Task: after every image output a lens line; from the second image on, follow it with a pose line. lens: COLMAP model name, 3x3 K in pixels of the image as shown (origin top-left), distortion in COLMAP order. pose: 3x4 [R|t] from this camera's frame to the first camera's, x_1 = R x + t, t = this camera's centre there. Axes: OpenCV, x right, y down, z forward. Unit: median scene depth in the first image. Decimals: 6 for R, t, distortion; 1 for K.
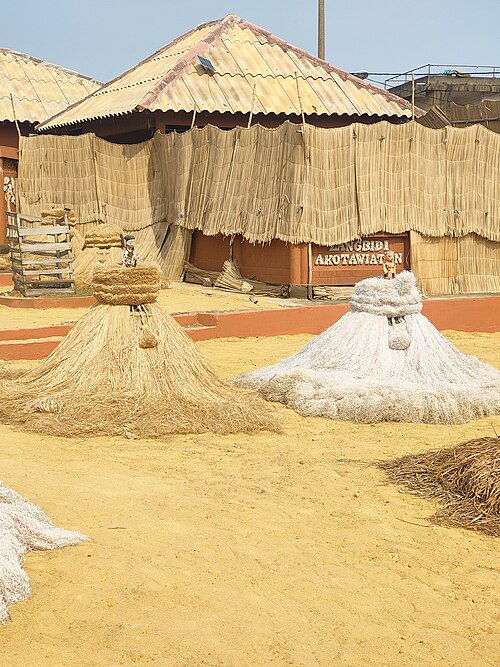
lens RADIAL K [[1062.6, 0, 250.0], [0, 1062.6, 333.5], [0, 0, 1]] dist [0.018480, 1.466213]
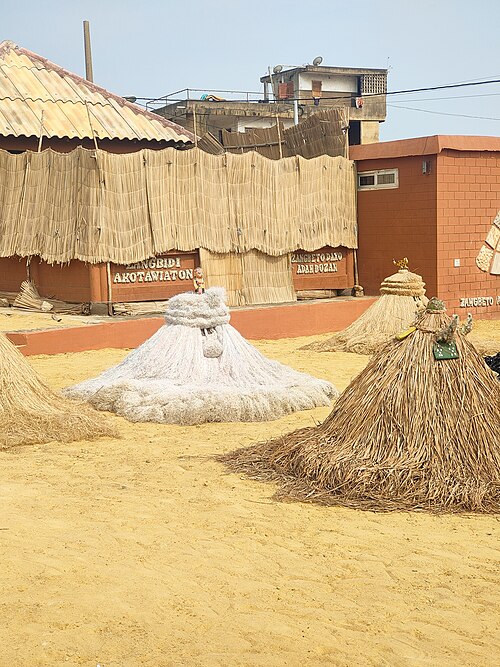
lens RADIAL K [[1062.6, 0, 250.0], [0, 1062.6, 333.5], [0, 0, 1]] dist [0.018480, 1.466213]
pose [[0.972762, -0.043606, 0.227666, -0.071170], [0.046793, 0.998867, -0.008621, 0.001661], [-0.227032, 0.019039, 0.973701, -0.083150]]
